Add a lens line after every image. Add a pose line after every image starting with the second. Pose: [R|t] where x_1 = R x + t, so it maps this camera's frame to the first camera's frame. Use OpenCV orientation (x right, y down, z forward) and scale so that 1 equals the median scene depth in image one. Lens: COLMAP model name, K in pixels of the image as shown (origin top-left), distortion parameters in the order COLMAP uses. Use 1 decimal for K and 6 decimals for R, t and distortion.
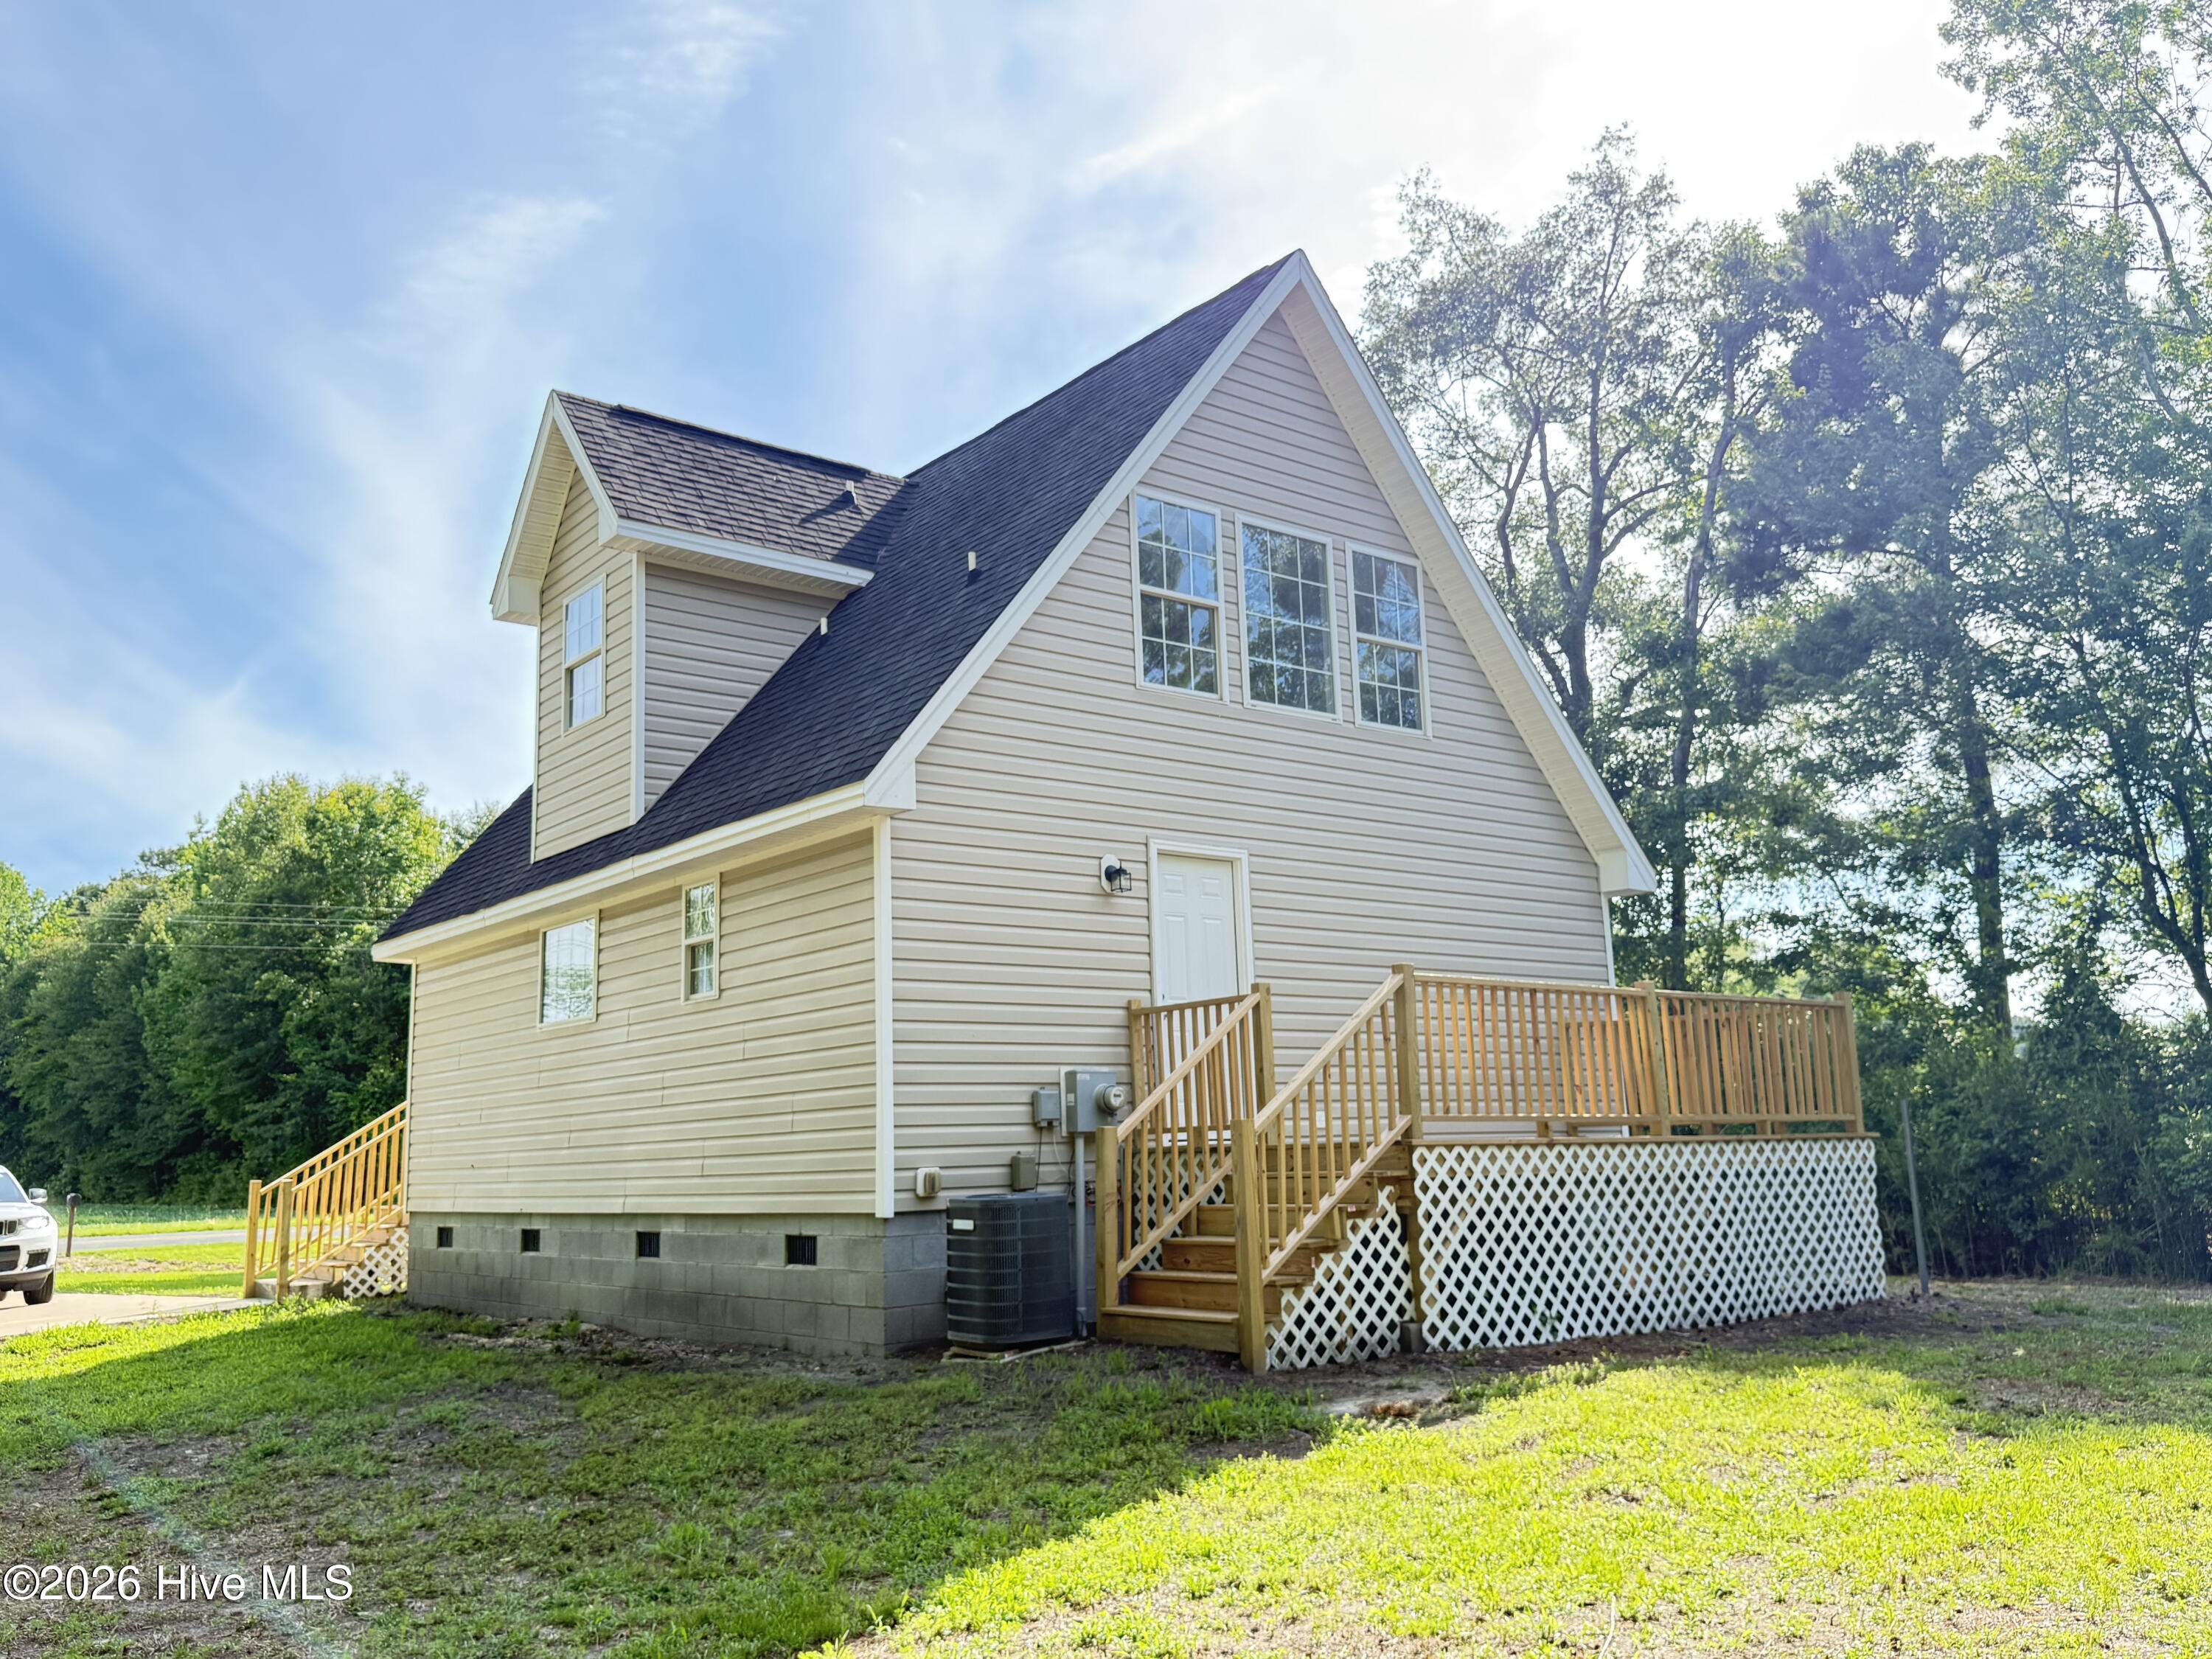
lens RADIAL K [[1882.6, 0, 1106.0], [0, 1882.6, 829.5], [0, 0, 1]] dist [0.093176, -0.003288]
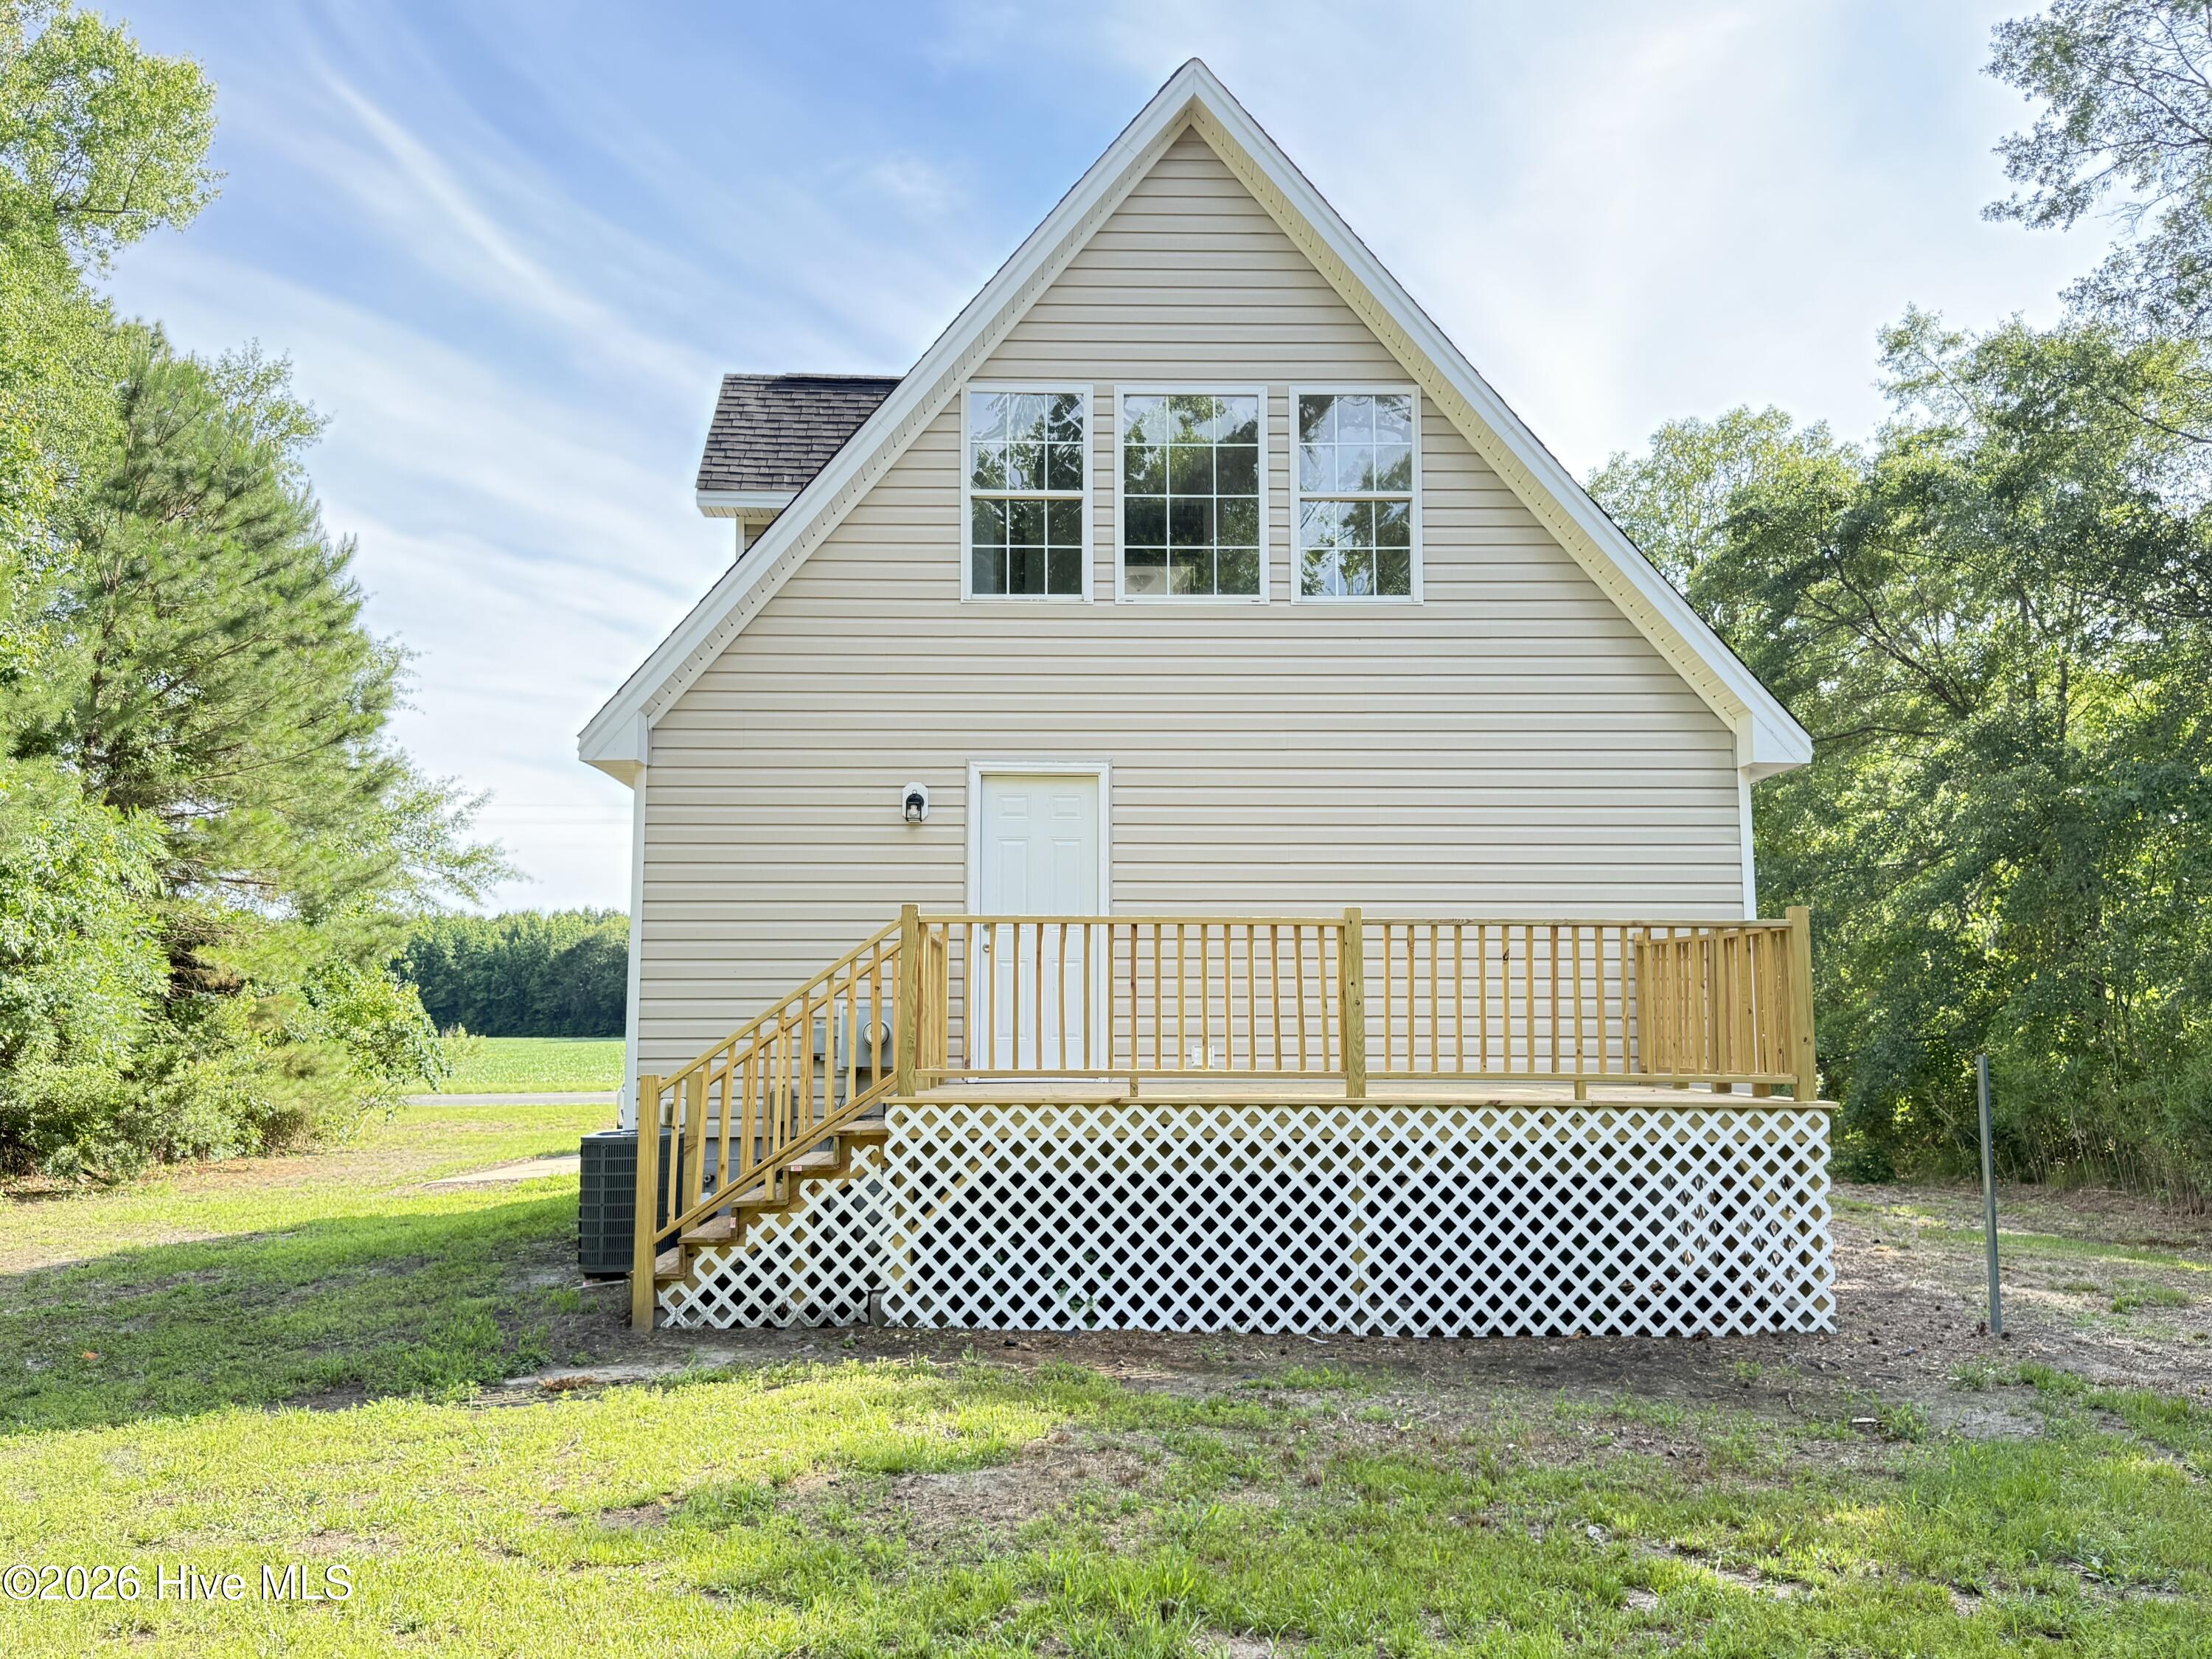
lens RADIAL K [[1882.6, 0, 1106.0], [0, 1882.6, 829.5], [0, 0, 1]] dist [0.093176, -0.003288]
pose [[0.789065, -0.040259, -0.612989, 0.824128], [0.085506, 0.995335, 0.044696, 0.003088], [0.608330, -0.087683, 0.788826, 0.358605]]
